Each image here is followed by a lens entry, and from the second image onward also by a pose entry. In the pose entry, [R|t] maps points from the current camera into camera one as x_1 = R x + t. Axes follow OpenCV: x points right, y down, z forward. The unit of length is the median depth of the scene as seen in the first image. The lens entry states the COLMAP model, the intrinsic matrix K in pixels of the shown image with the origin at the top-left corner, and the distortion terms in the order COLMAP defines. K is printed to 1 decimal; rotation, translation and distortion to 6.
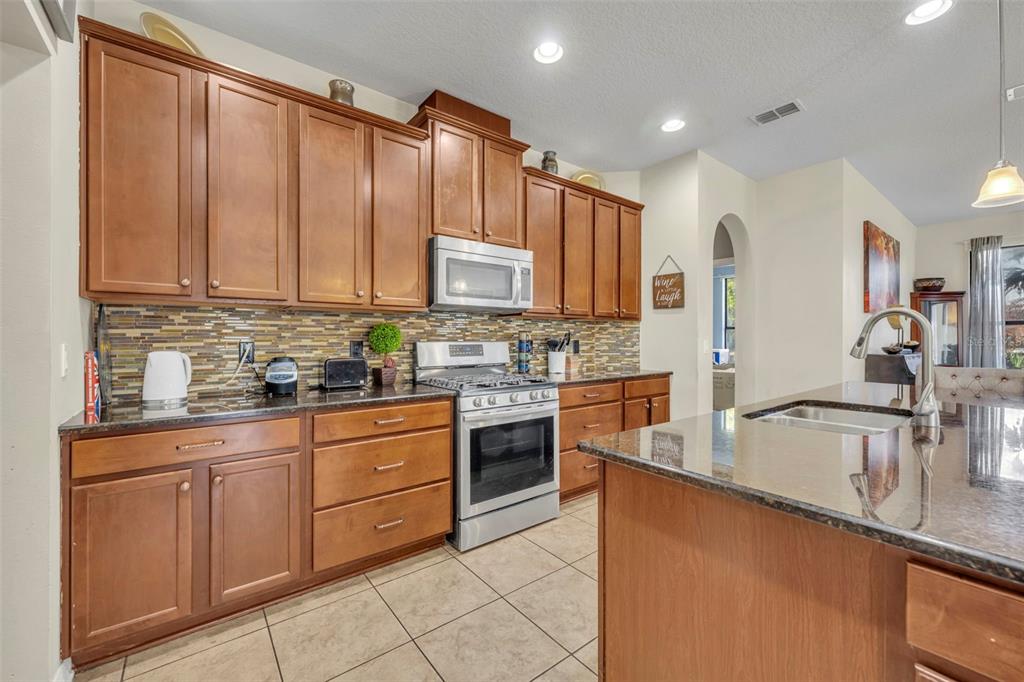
lens RADIAL K [[407.7, 0, 512.0], [0, 407.7, 341.0], [0, 0, 1]] dist [0.001274, 0.000007]
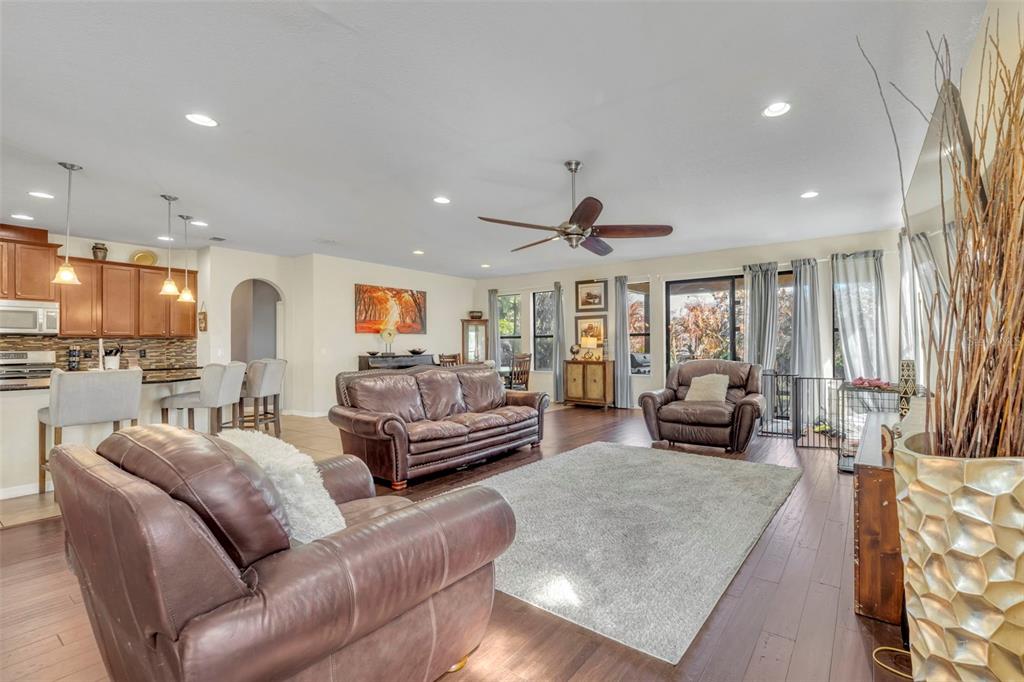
lens RADIAL K [[407.7, 0, 512.0], [0, 407.7, 341.0], [0, 0, 1]] dist [0.001274, 0.000007]
pose [[0.944668, -0.001007, 0.328027, 1.126533], [0.008096, 0.999762, -0.020245, 0.010050], [-0.327929, 0.021781, 0.944451, -1.168295]]
